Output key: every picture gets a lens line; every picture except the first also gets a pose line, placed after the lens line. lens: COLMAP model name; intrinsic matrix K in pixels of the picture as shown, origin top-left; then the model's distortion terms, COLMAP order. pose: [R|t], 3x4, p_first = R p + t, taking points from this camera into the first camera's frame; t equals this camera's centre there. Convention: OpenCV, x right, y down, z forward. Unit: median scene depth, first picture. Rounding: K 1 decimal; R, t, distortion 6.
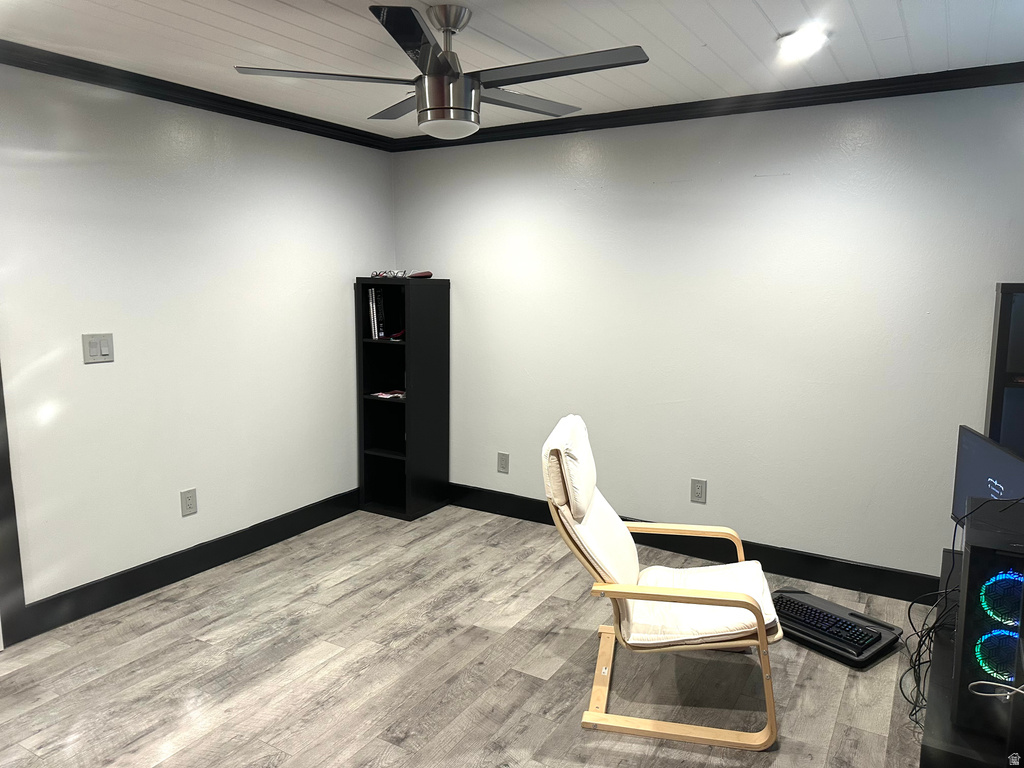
lens RADIAL K [[715.9, 0, 509.5], [0, 715.9, 381.8], [0, 0, 1]] dist [0.123033, -0.165813]
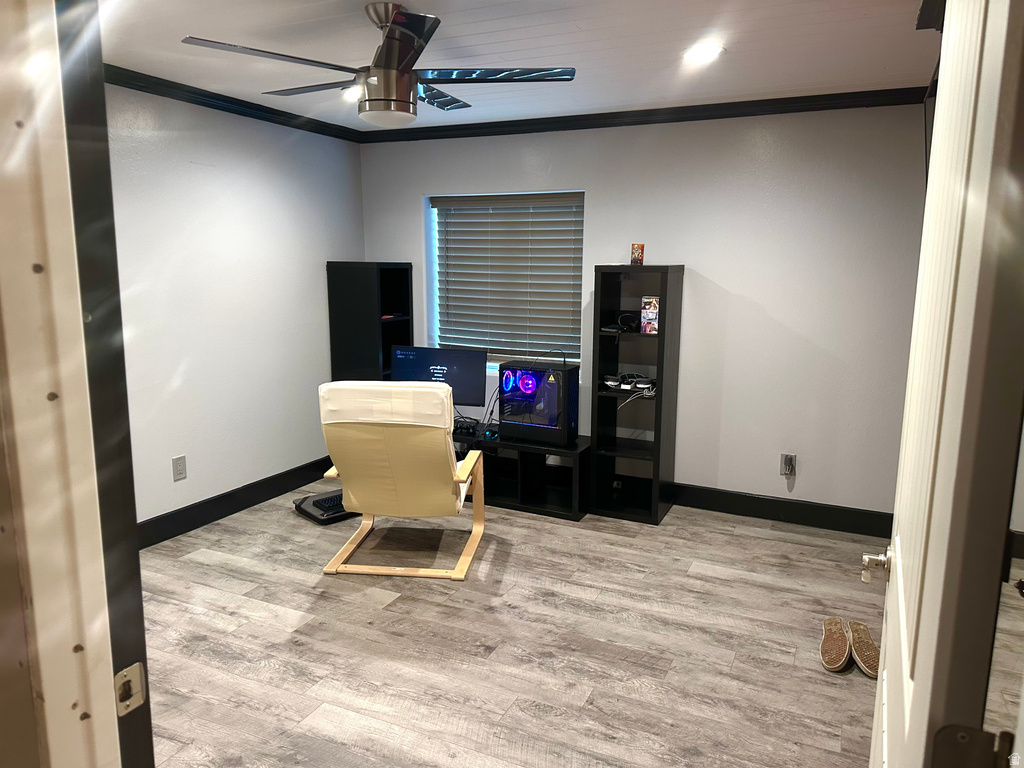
lens RADIAL K [[715.9, 0, 509.5], [0, 715.9, 381.8], [0, 0, 1]] dist [0.123033, -0.165813]
pose [[-0.094810, -0.166877, 0.981409, -1.050003], [0.134288, 0.974695, 0.178709, -0.118948], [-0.986396, 0.148735, -0.070002, 0.829656]]
